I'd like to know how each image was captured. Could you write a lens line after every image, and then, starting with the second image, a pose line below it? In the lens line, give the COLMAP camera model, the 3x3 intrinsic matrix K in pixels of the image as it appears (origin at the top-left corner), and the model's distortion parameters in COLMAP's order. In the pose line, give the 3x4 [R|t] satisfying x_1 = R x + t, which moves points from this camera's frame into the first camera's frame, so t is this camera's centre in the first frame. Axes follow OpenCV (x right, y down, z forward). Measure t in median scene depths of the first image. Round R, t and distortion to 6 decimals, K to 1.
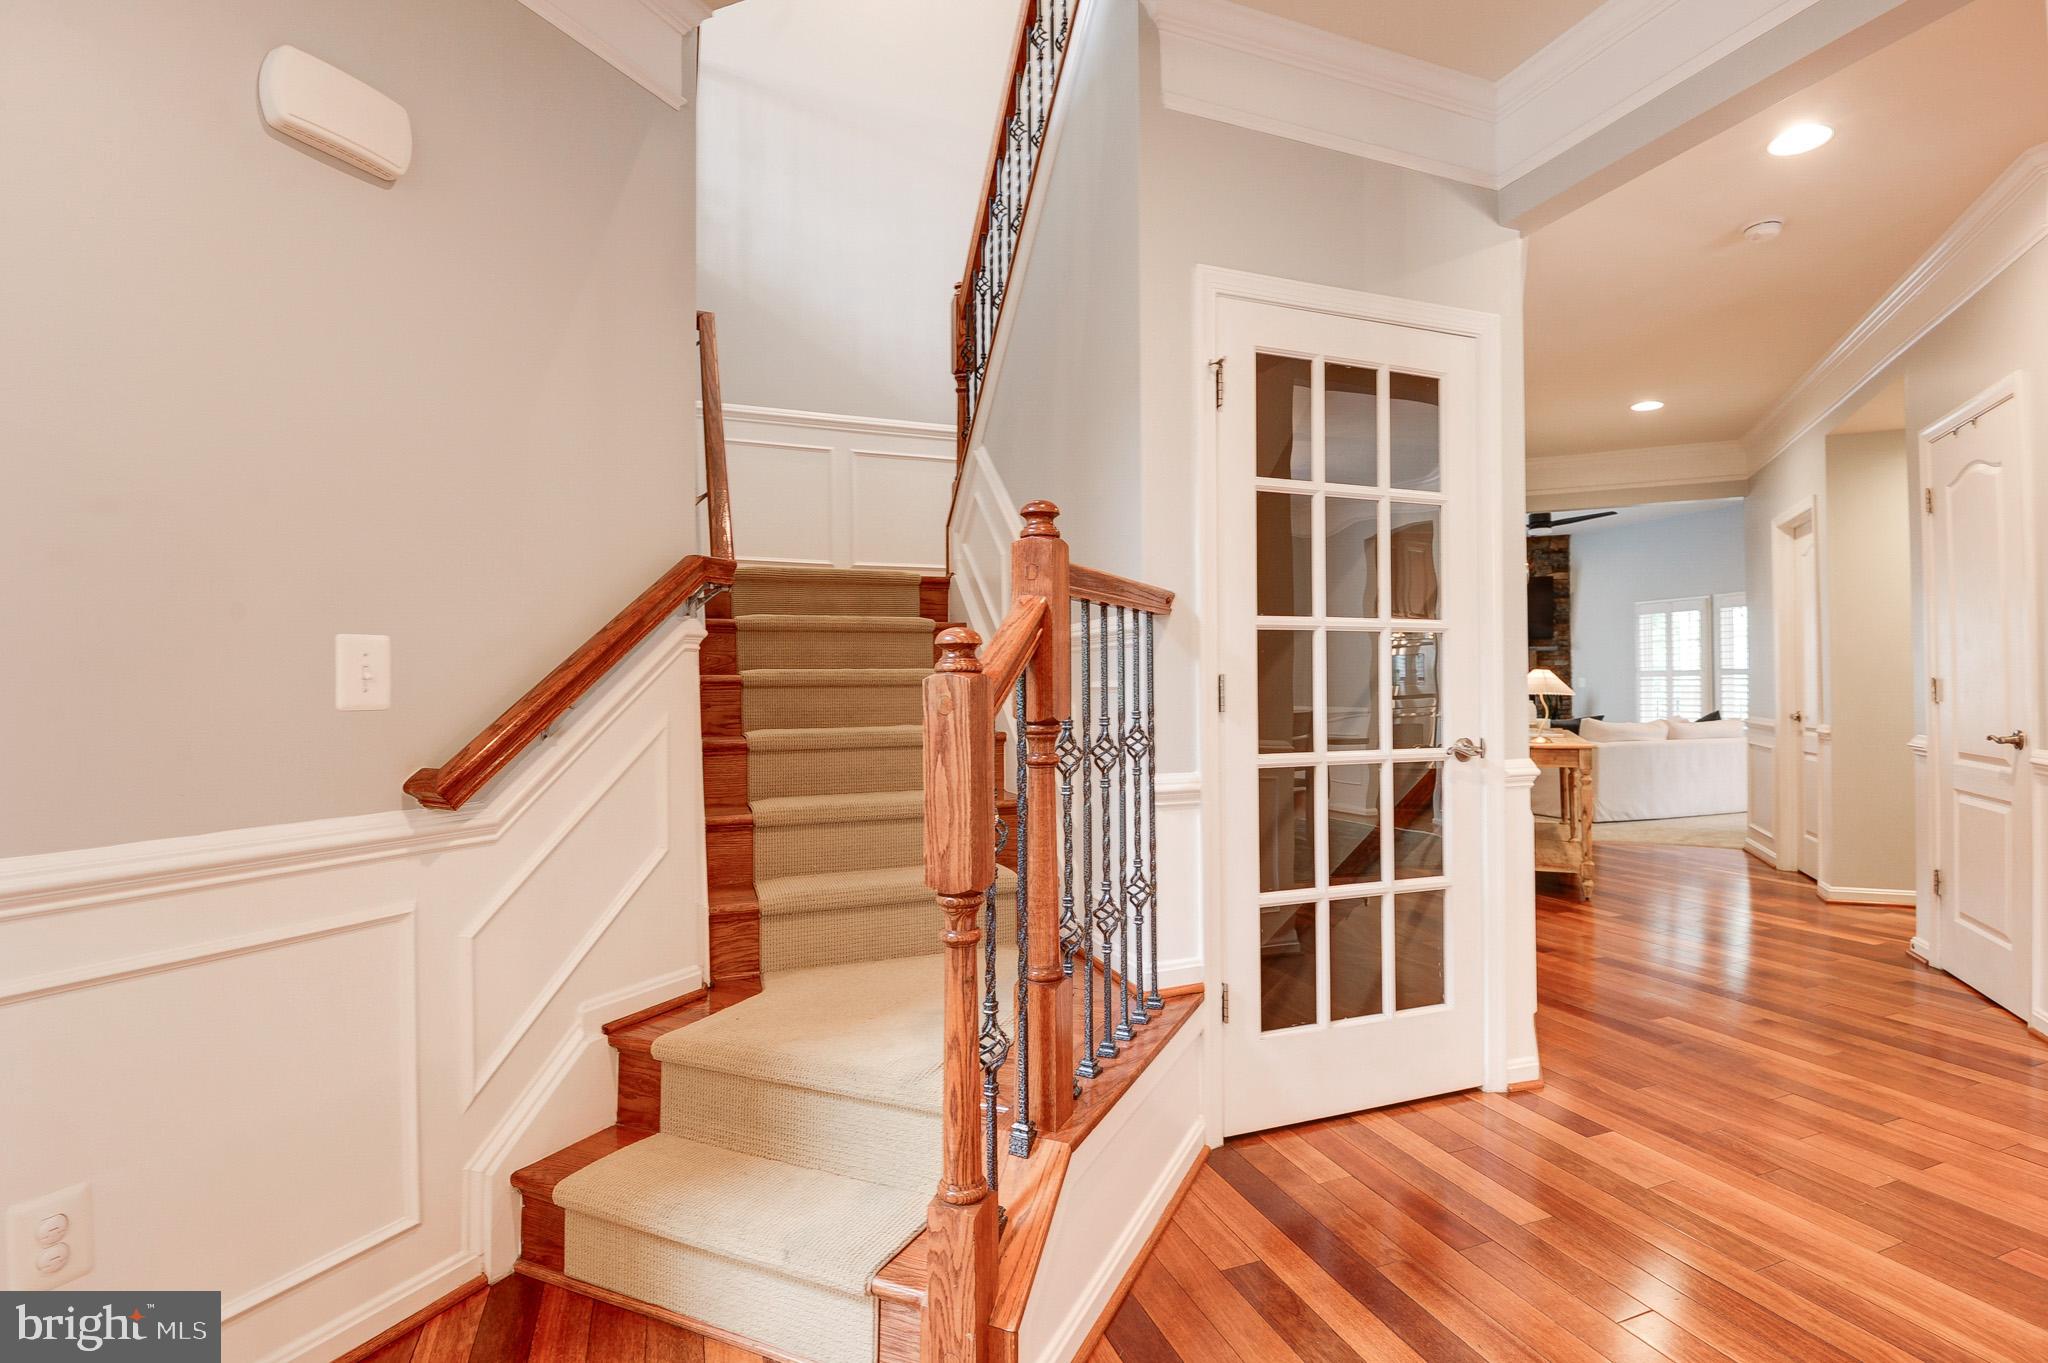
lens RADIAL K [[967.9, 0, 1023.6], [0, 967.9, 675.5], [0, 0, 1]] dist [0.006087, -0.026833]
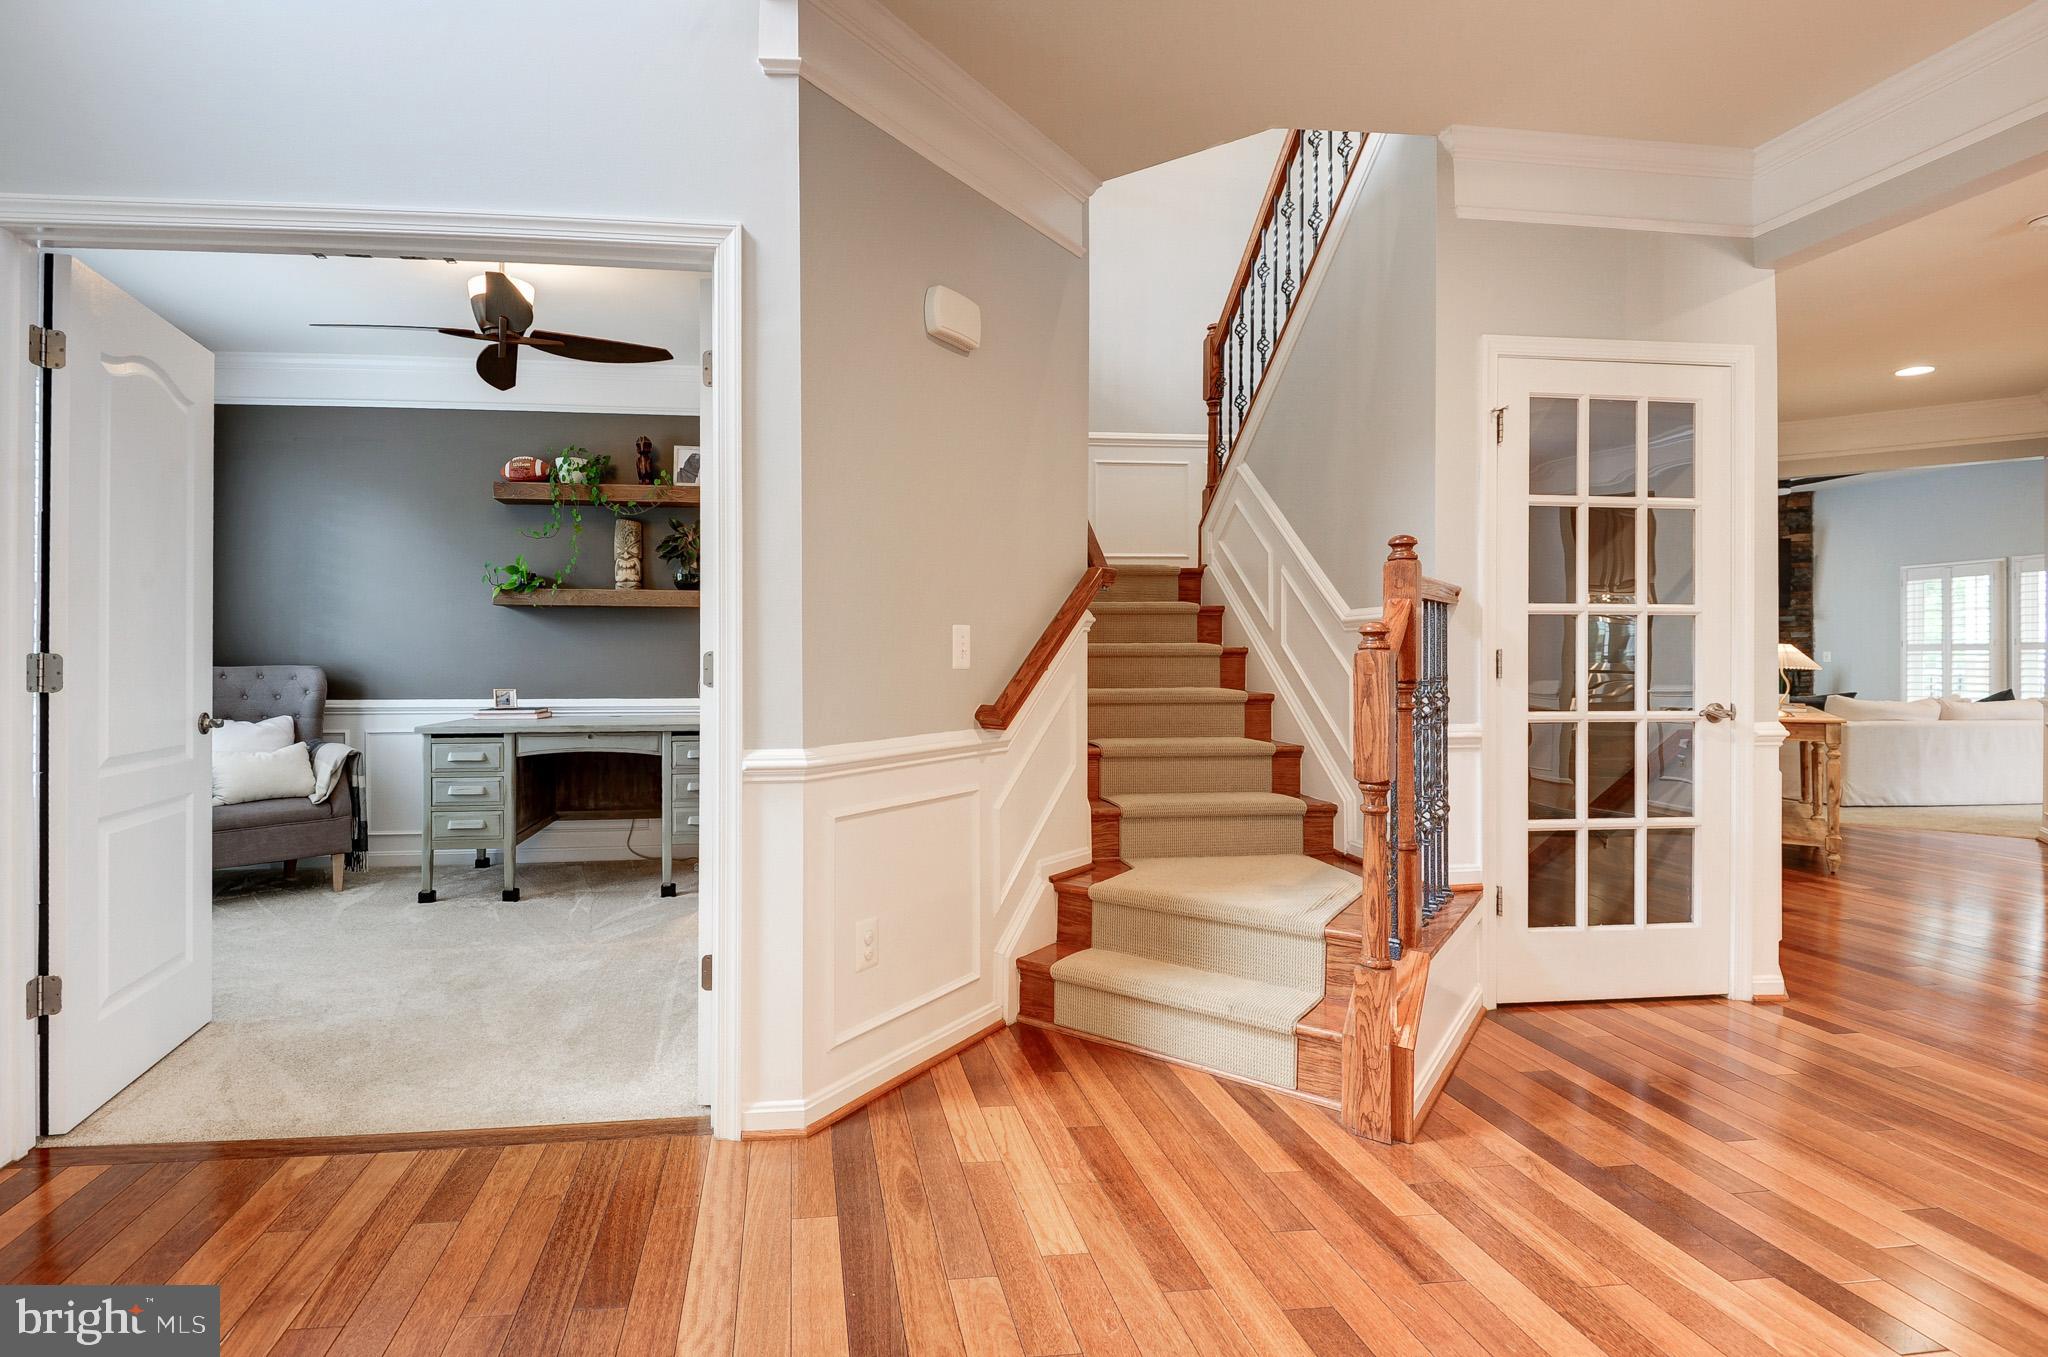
lens RADIAL K [[938.4, 0, 880.3], [0, 938.4, 658.3], [0, 0, 1]] dist [0.000860, -0.007388]
pose [[0.964132, 0.007147, -0.265328, -0.242993], [-0.003426, 0.999889, 0.014483, -0.004241], [0.265402, -0.013055, 0.964049, -0.402566]]
